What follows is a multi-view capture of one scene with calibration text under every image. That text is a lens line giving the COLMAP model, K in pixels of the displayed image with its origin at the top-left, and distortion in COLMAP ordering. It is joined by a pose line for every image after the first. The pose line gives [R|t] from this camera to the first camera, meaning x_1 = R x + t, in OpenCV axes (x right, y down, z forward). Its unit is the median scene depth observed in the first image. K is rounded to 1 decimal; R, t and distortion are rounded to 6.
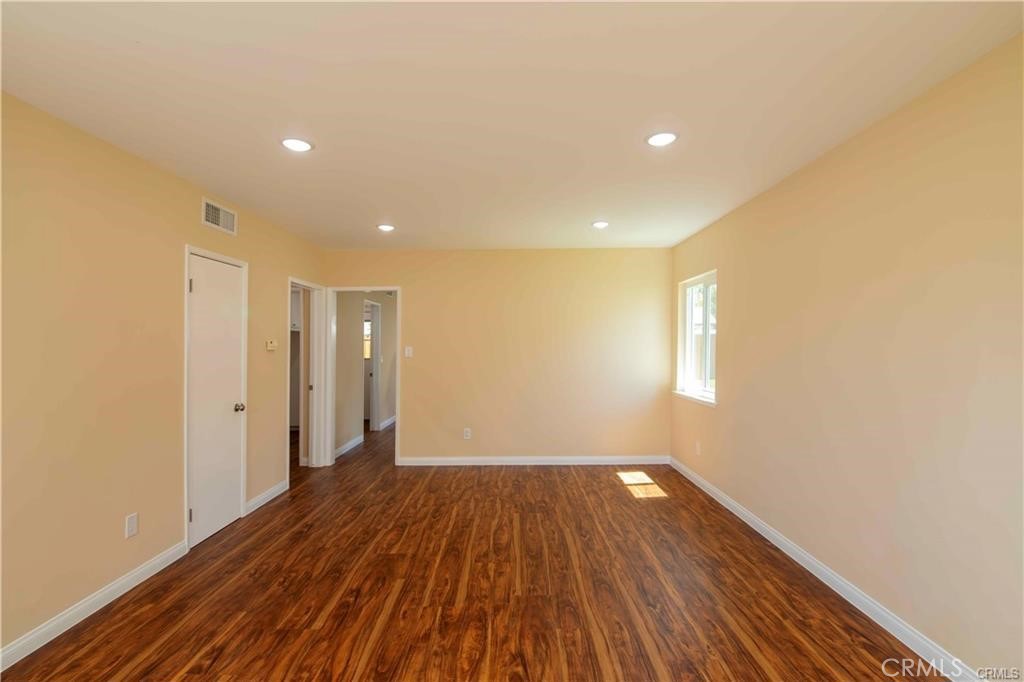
lens RADIAL K [[456.7, 0, 519.4], [0, 456.7, 330.5], [0, 0, 1]] dist [-0.012484, -0.000922]
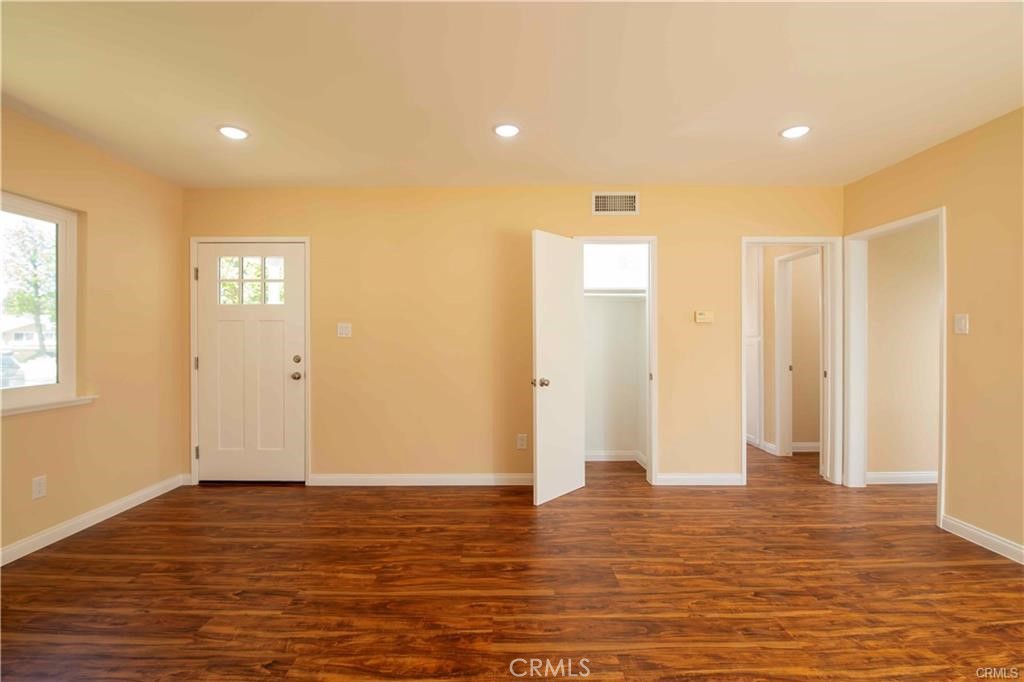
lens RADIAL K [[441.9, 0, 504.2], [0, 441.9, 322.5], [0, 0, 1]] dist [-0.012156, -0.000882]
pose [[-0.008328, -0.021849, -0.999727, 0.505929], [0.031614, 0.999256, -0.022102, 0.071740], [0.999465, -0.031790, -0.007631, 0.870877]]
